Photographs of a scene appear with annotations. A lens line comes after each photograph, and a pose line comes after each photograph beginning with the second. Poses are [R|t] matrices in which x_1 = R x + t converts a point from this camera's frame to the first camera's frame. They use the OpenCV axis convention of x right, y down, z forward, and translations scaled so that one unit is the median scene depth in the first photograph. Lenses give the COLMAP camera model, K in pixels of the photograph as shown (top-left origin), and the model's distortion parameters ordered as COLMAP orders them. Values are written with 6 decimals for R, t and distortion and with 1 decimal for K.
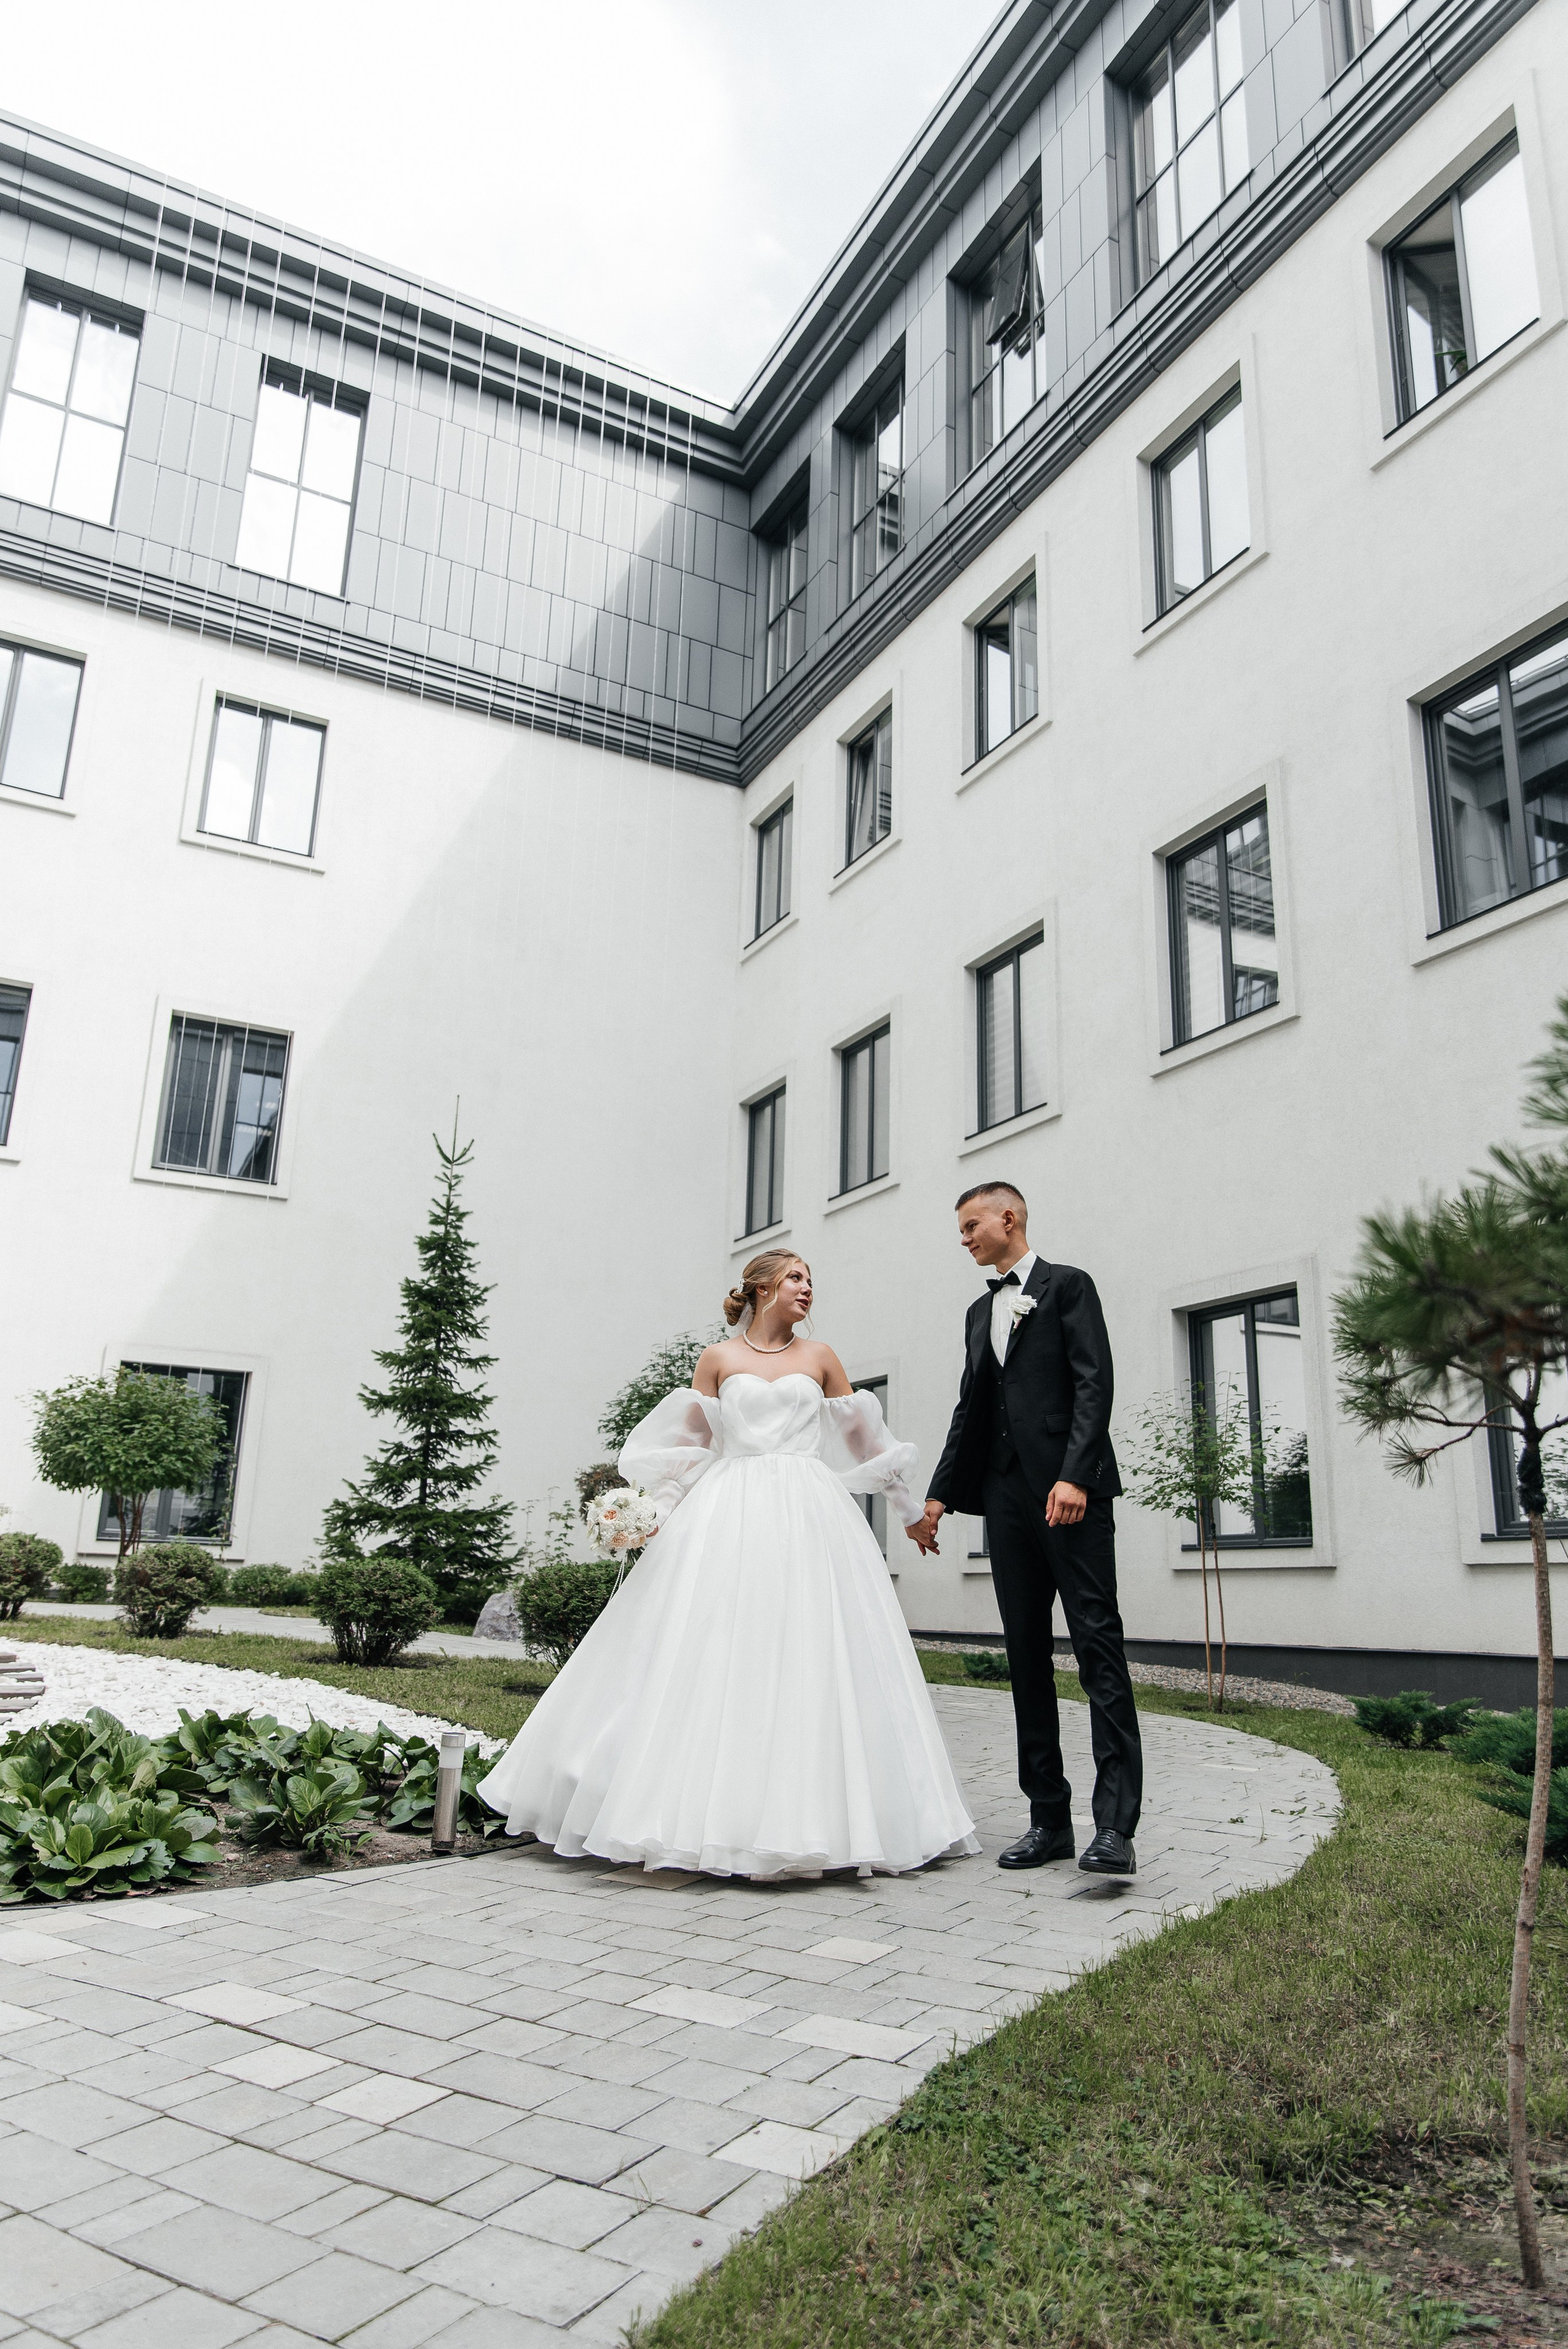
lens RADIAL K [[1576.8, 0, 783.9], [0, 1576.8, 1183.0], [0, 0, 1]] dist [0.004543, -0.006771]
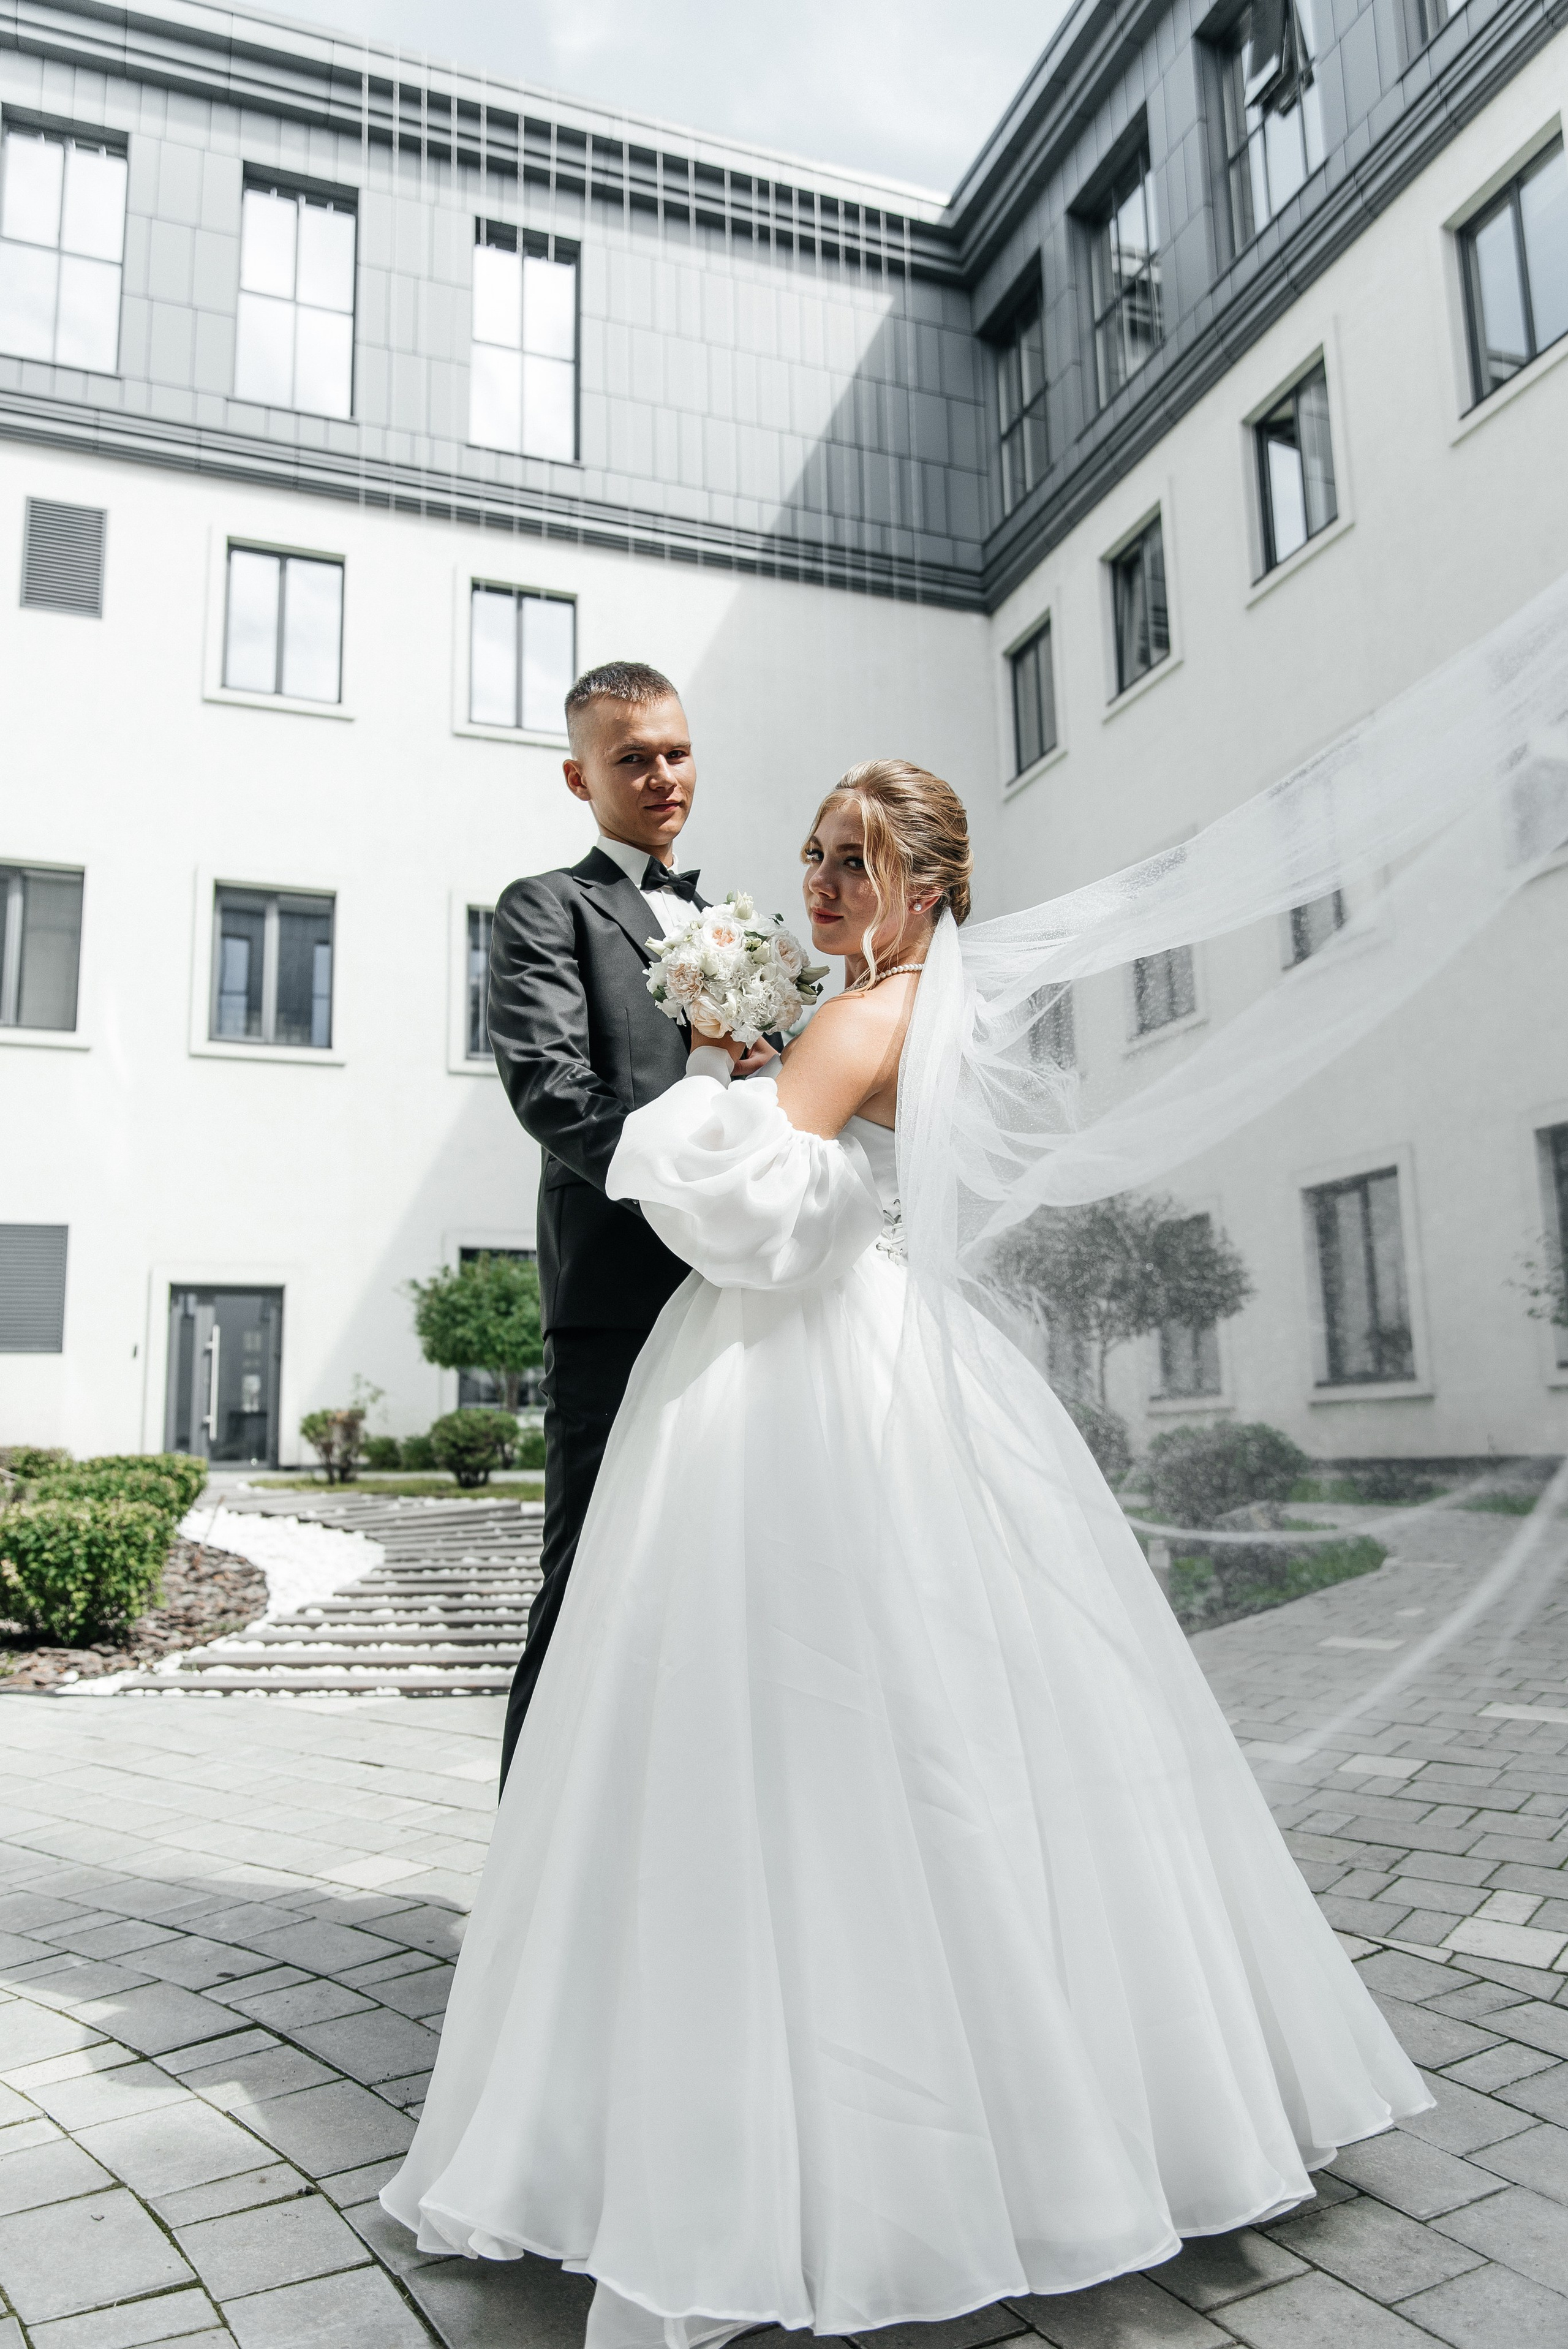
lens RADIAL K [[1664.5, 0, 778.5], [0, 1664.5, 1178.6], [0, 0, 1]] dist [-0.006764, 0.002341]
pose [[0.991298, -0.067226, -0.113178, -0.107035], [0.077748, 0.992786, 0.091277, -0.021182], [0.106226, -0.099282, 0.989373, -0.085707]]
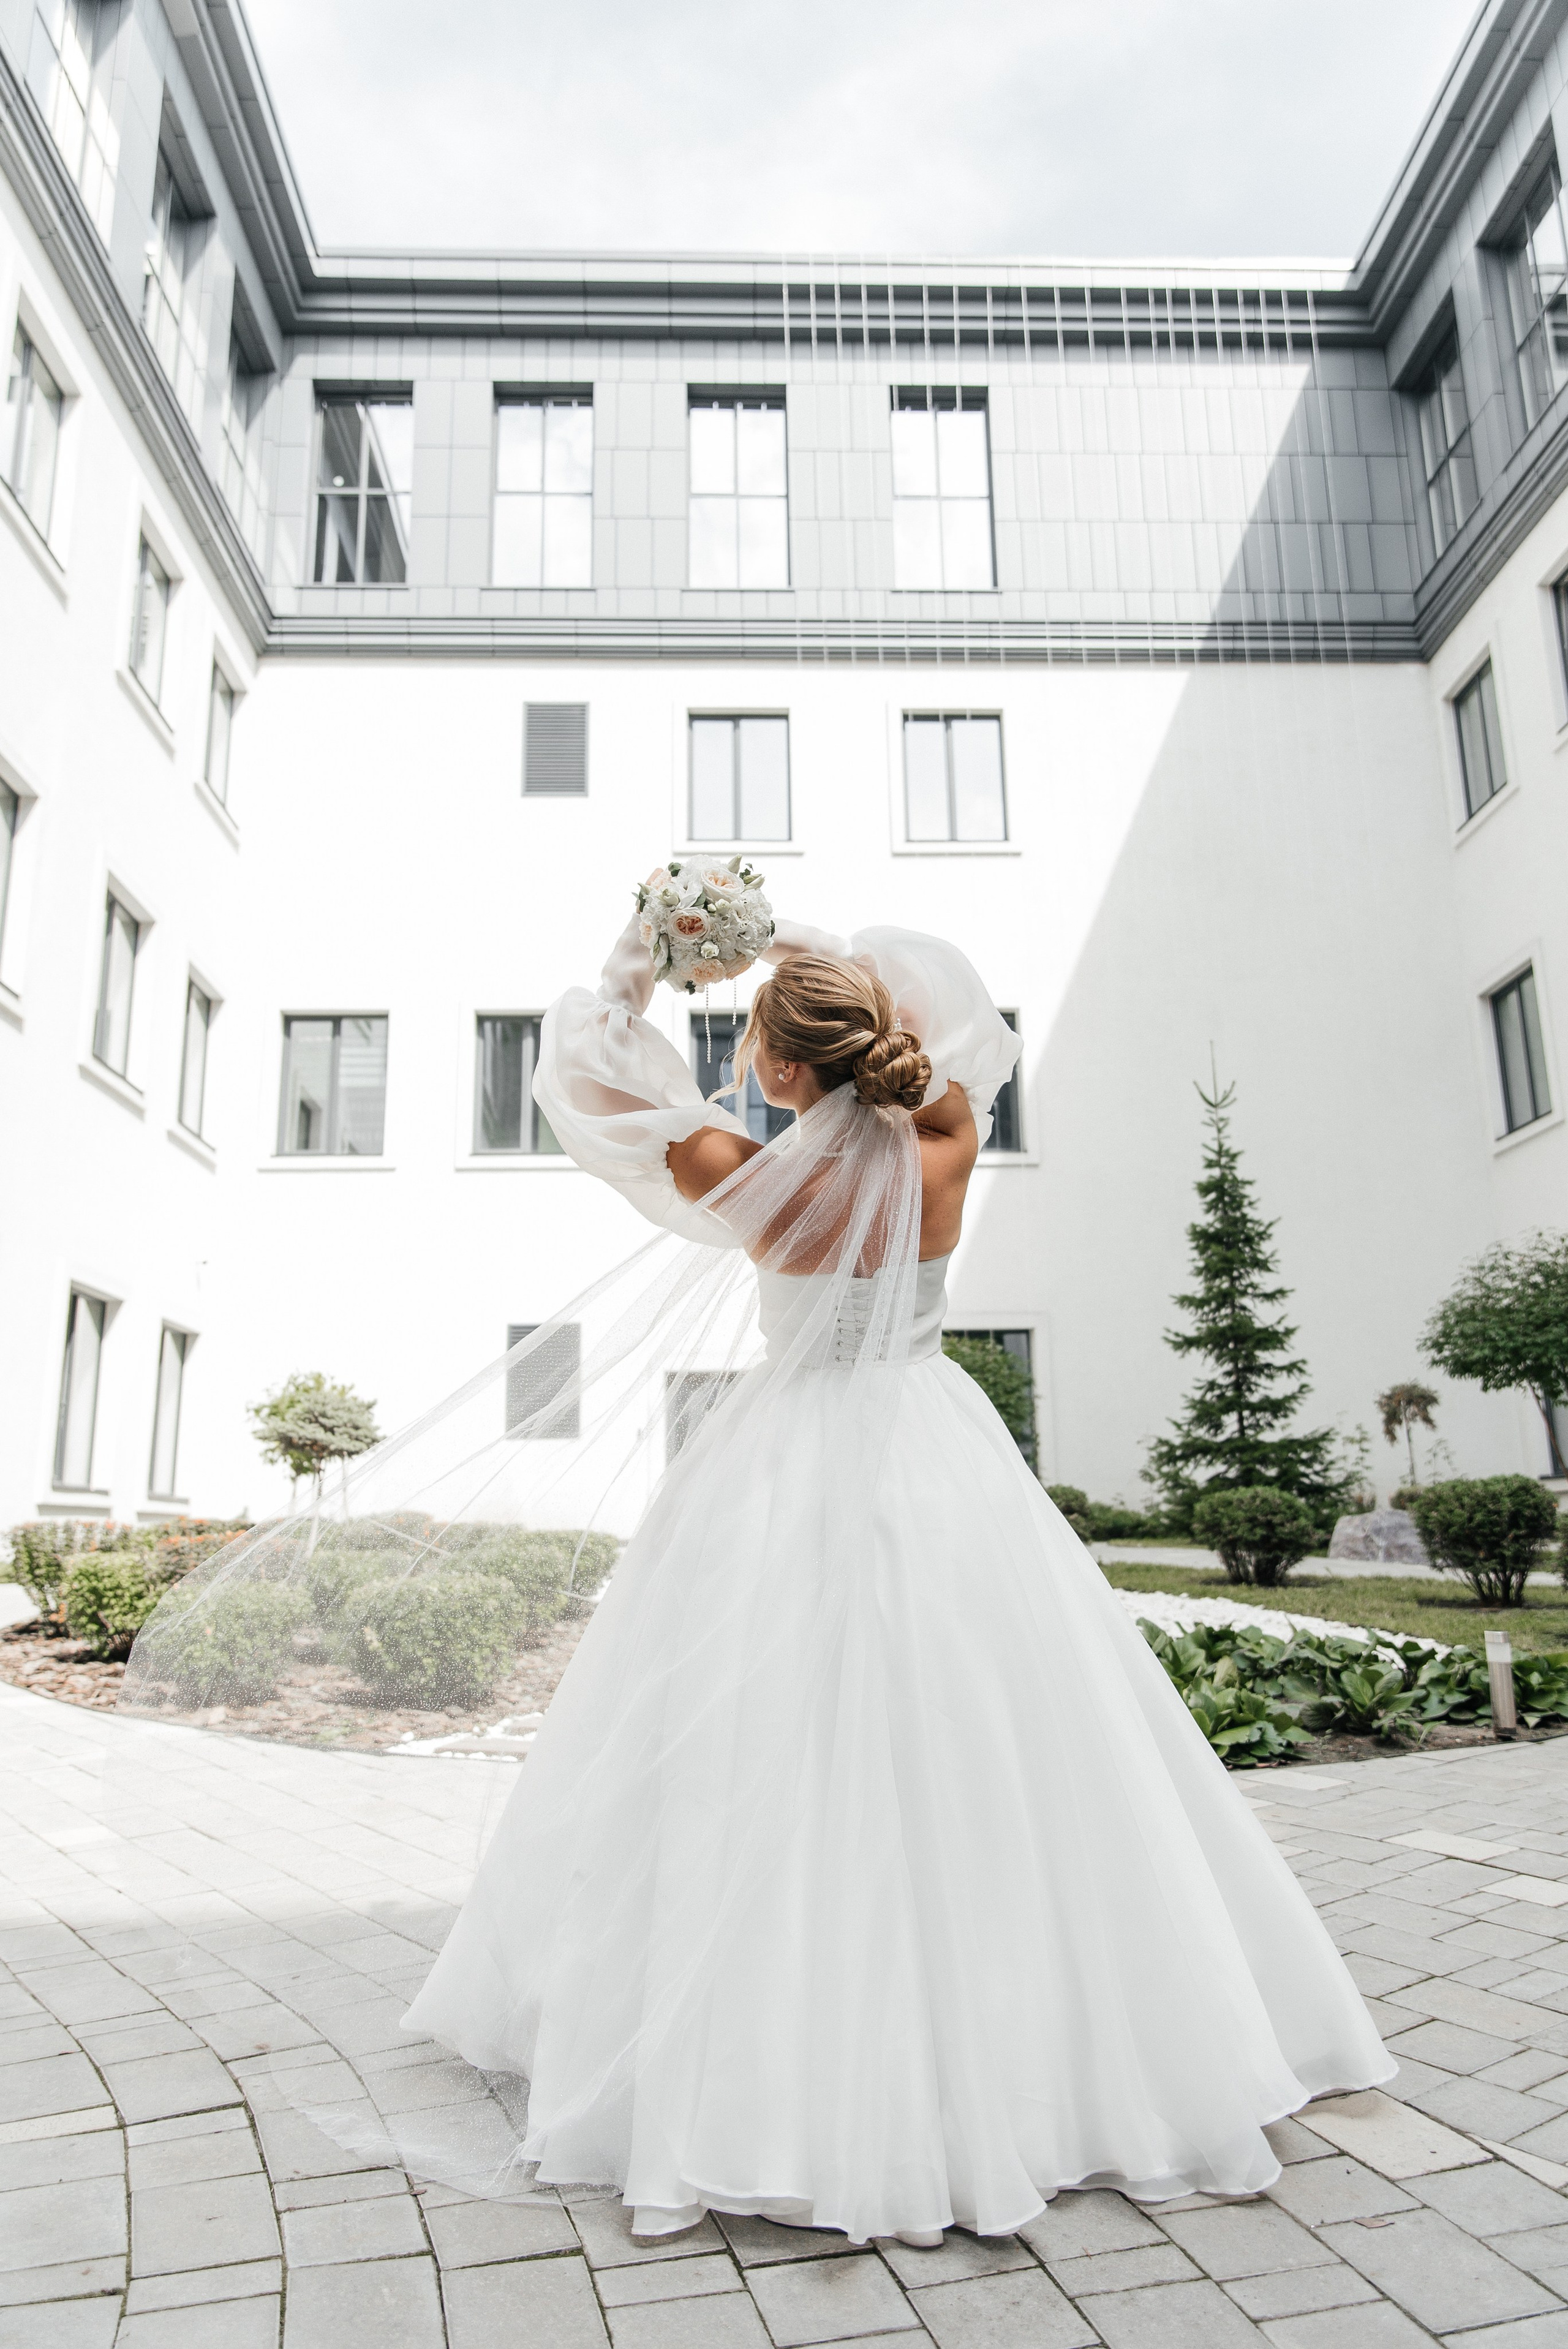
lens RADIAL K [[1568.7, 0, 780.2], [0, 1568.7, 1179.8], [0, 0, 1]] dist [0.010610, -0.014565]
pose [[0.900787, -0.138638, -0.411536, -0.052689], [0.153013, 0.988222, 0.002008, -0.011510], [0.406411, -0.064779, 0.911391, -0.053287]]
